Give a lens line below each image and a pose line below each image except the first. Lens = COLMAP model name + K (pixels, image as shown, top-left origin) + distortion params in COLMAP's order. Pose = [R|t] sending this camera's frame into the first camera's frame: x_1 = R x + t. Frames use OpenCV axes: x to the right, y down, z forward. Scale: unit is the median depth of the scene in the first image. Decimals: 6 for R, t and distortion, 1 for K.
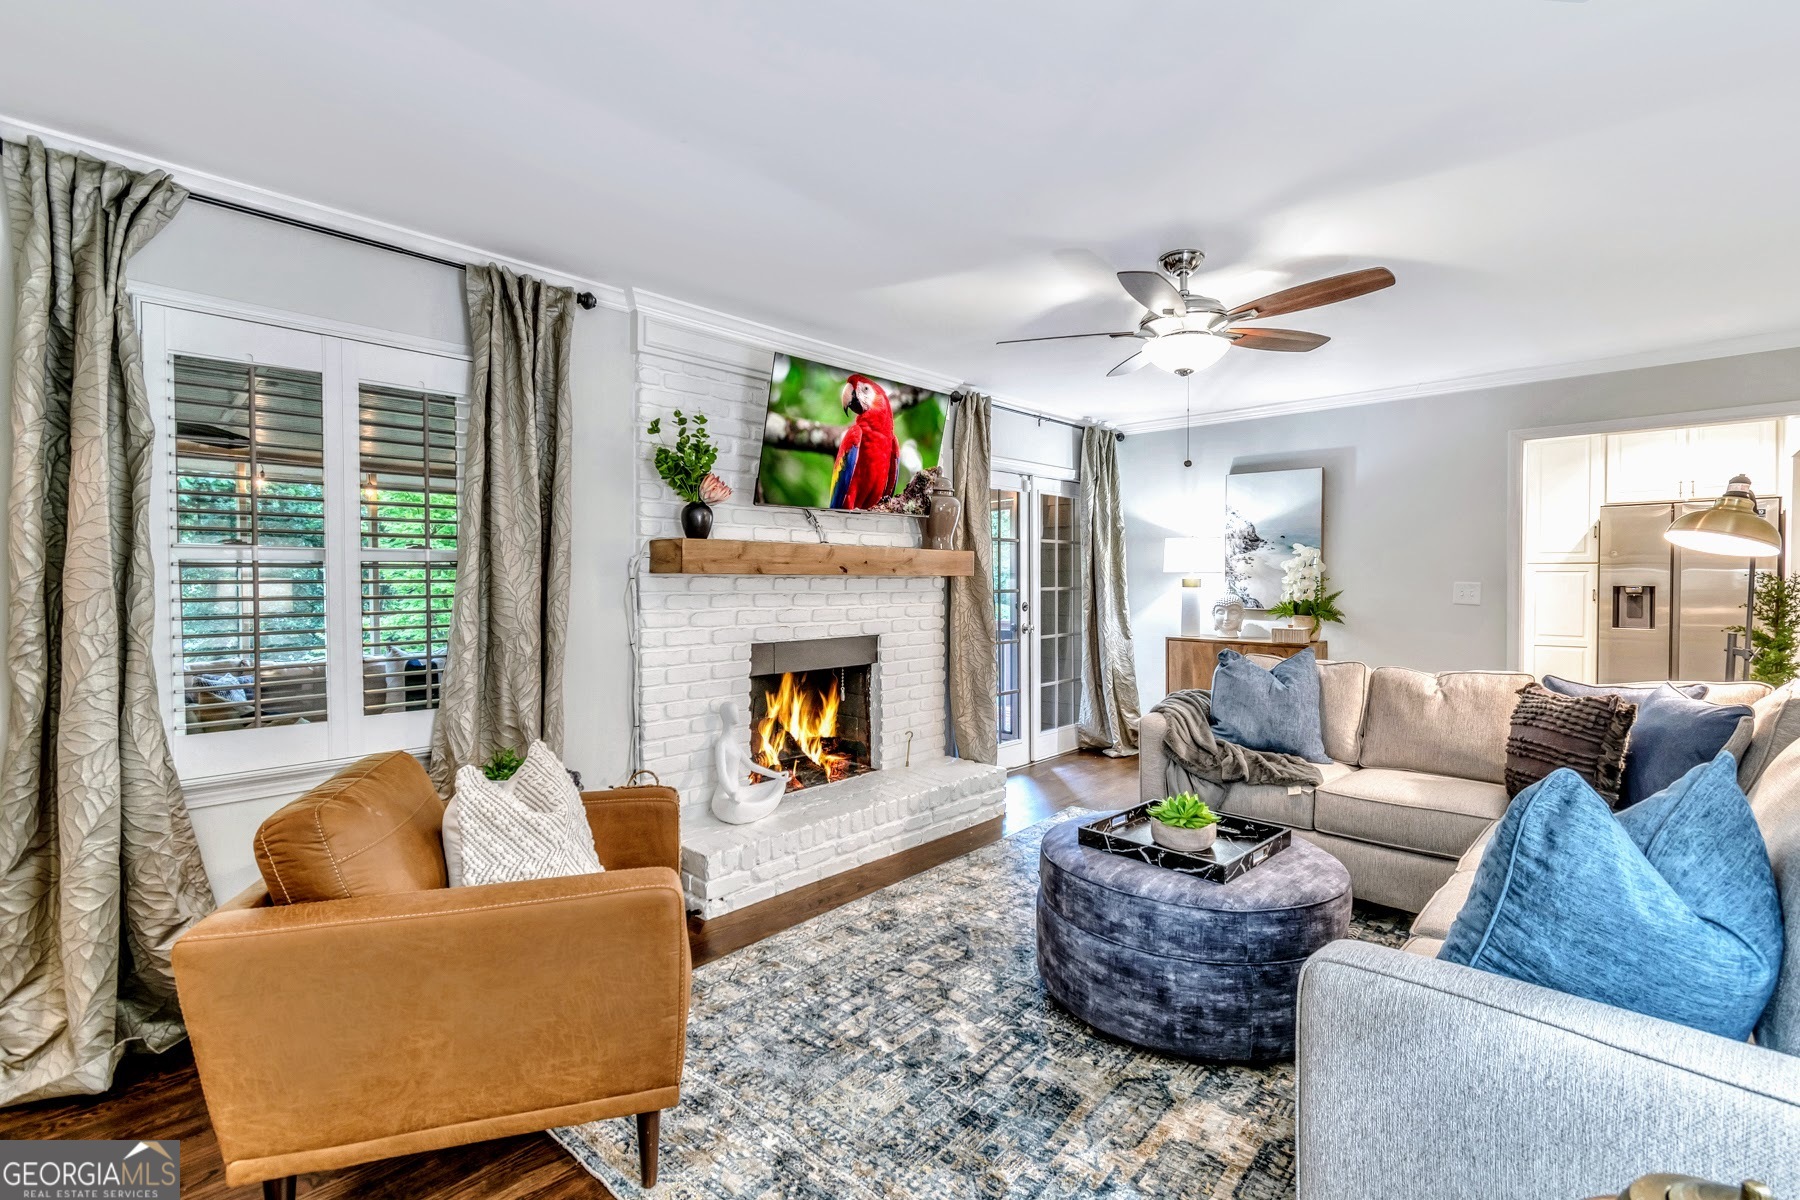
lens RADIAL K [[808.0, 0, 918.7], [0, 808.0, 592.7], [0, 0, 1]] dist [-0.002228, -0.000173]
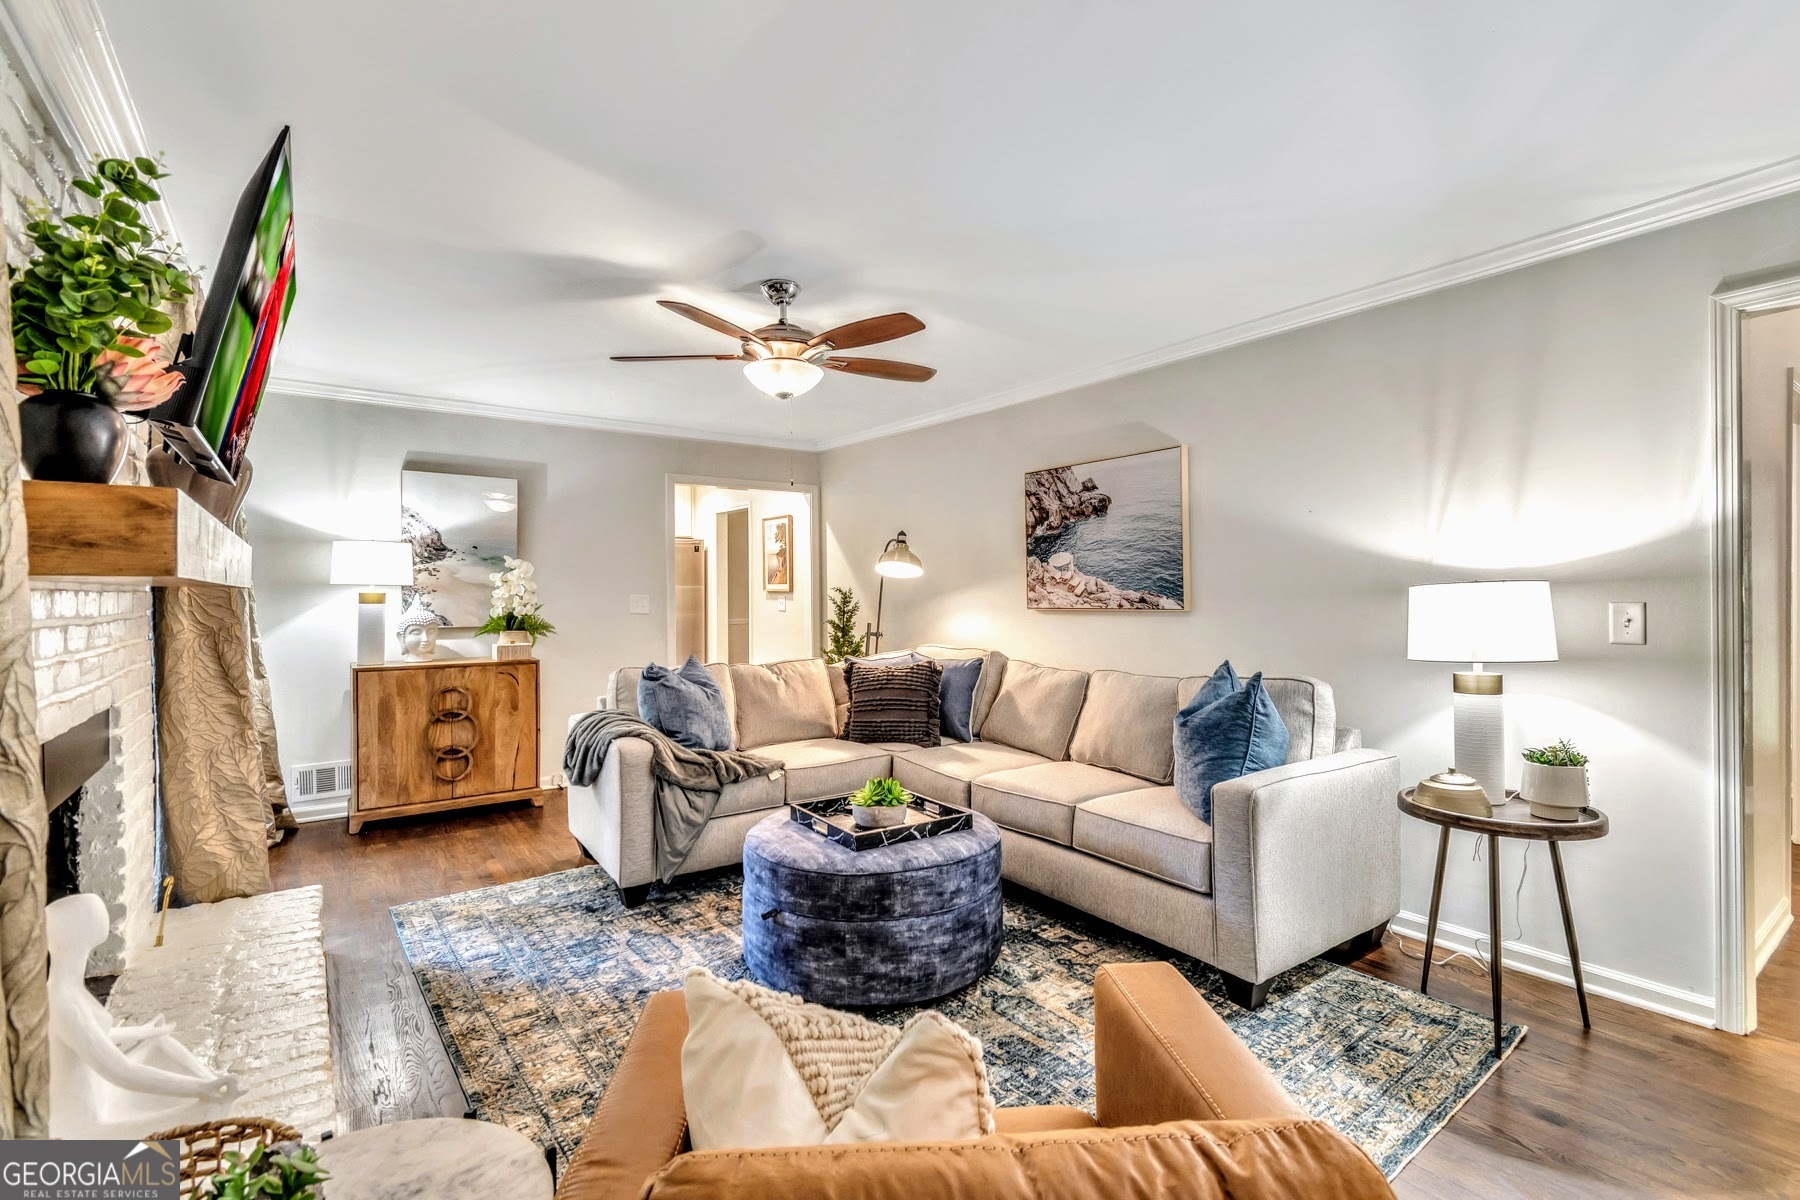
lens RADIAL K [[808.0, 0, 918.7], [0, 808.0, 592.7], [0, 0, 1]] dist [-0.002228, -0.000173]
pose [[0.197597, -0.002611, 0.980280, -0.372342], [0.021897, 0.999759, -0.001751, -0.004823], [-0.980039, 0.021811, 0.197607, 0.343110]]
